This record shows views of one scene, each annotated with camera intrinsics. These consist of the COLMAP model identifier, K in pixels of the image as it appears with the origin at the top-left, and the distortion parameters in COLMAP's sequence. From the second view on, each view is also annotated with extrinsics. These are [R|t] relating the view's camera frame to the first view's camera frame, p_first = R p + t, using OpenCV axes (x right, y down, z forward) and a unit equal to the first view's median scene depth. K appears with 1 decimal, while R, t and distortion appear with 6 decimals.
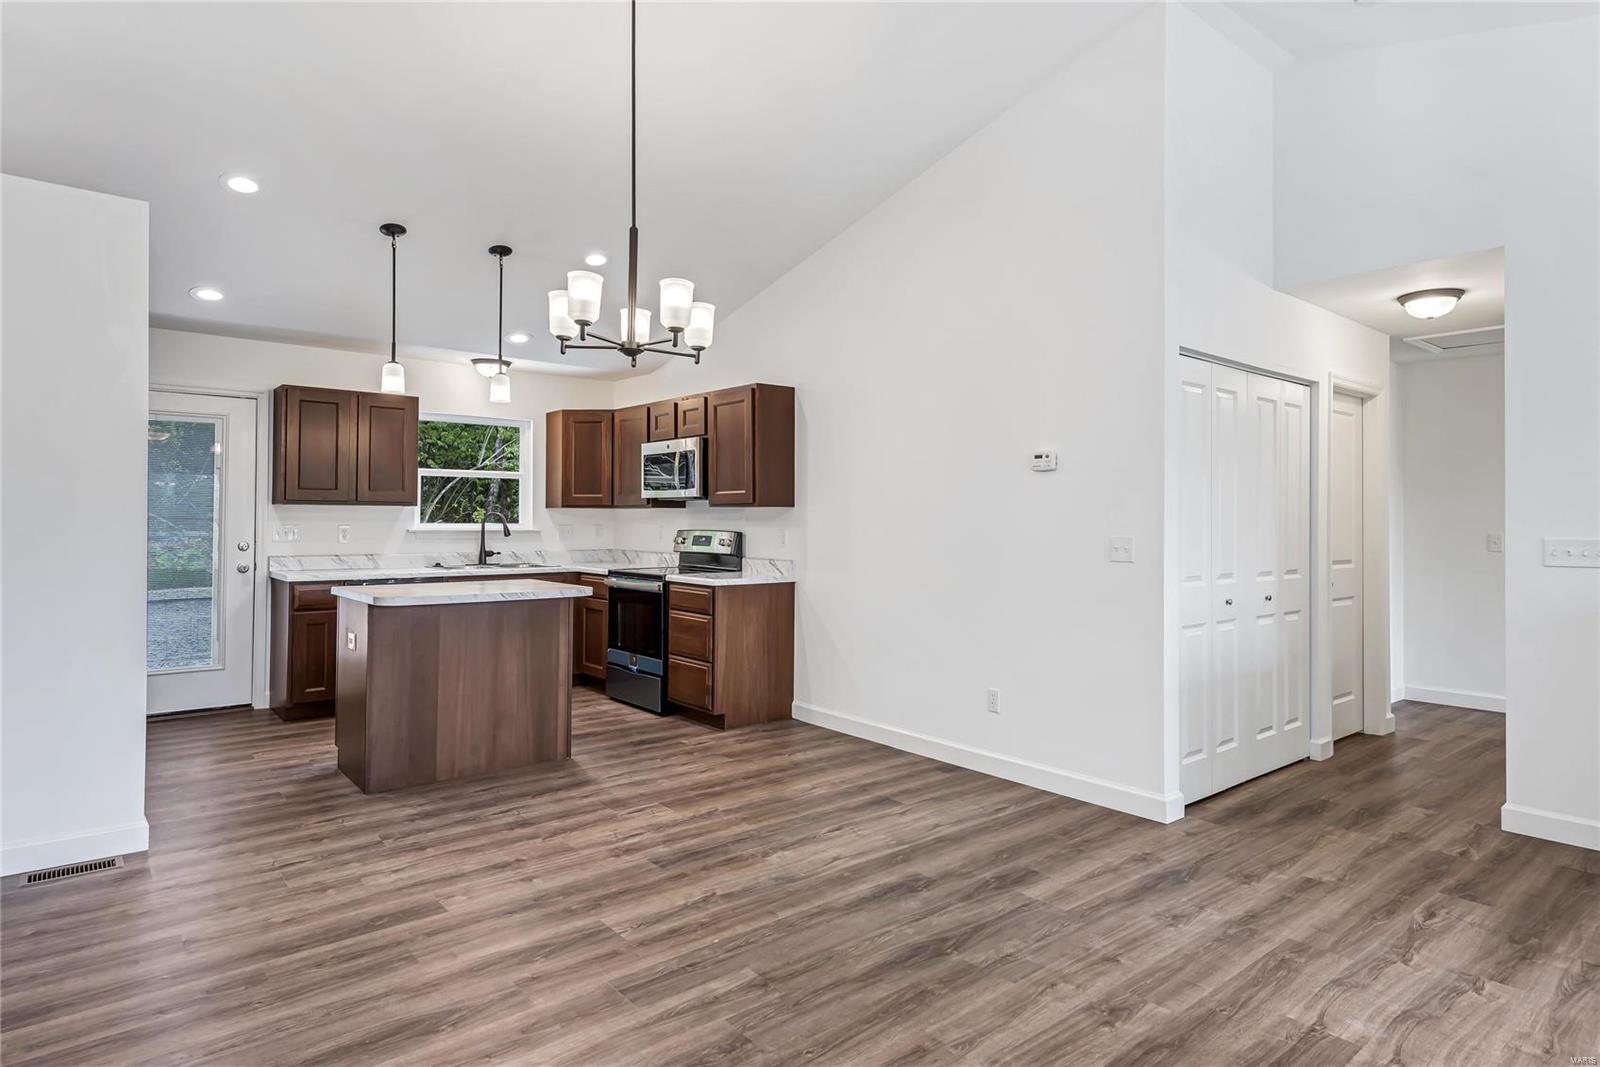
lens RADIAL K [[896.3, 0, 799.0], [0, 896.3, 526.4], [0, 0, 1]] dist [0.006015, -0.000317]
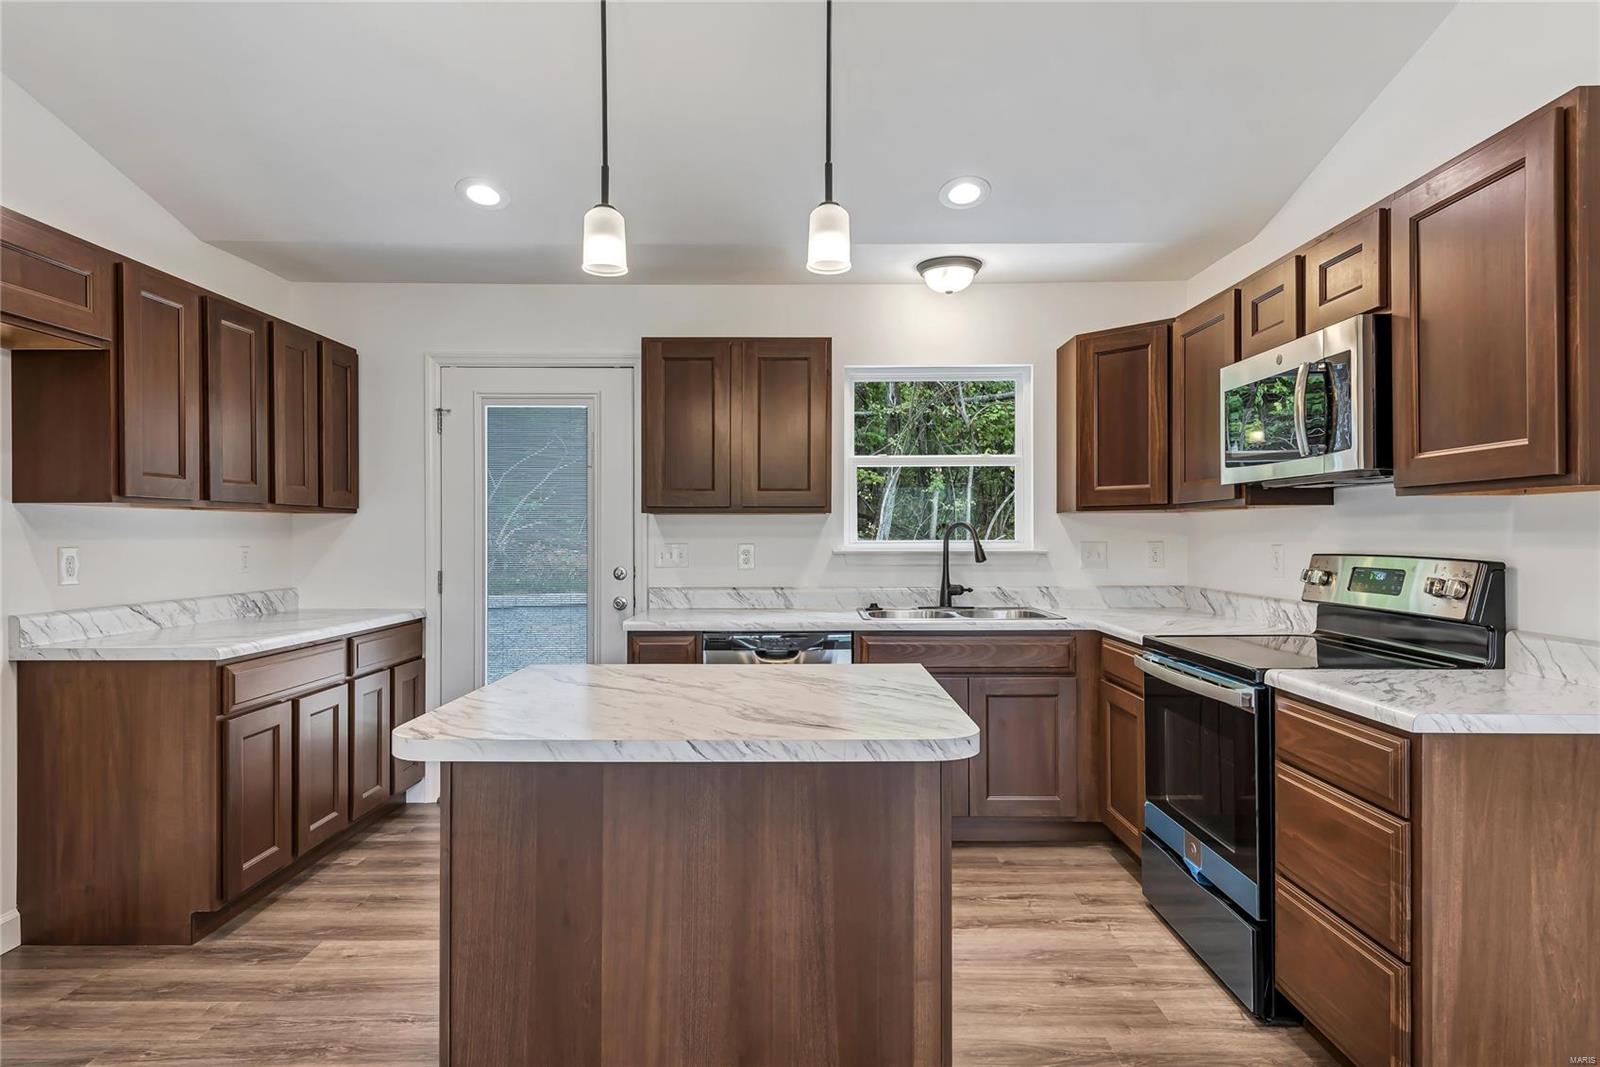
lens RADIAL K [[896.3, 0, 798.4], [0, 896.3, 538.0], [0, 0, 1]] dist [0.006015, -0.000317]
pose [[0.773310, -0.004638, -0.634011, -0.052337], [0.002311, 0.999987, -0.004497, -0.002493], [0.634023, 0.002012, 0.773311, 0.520264]]
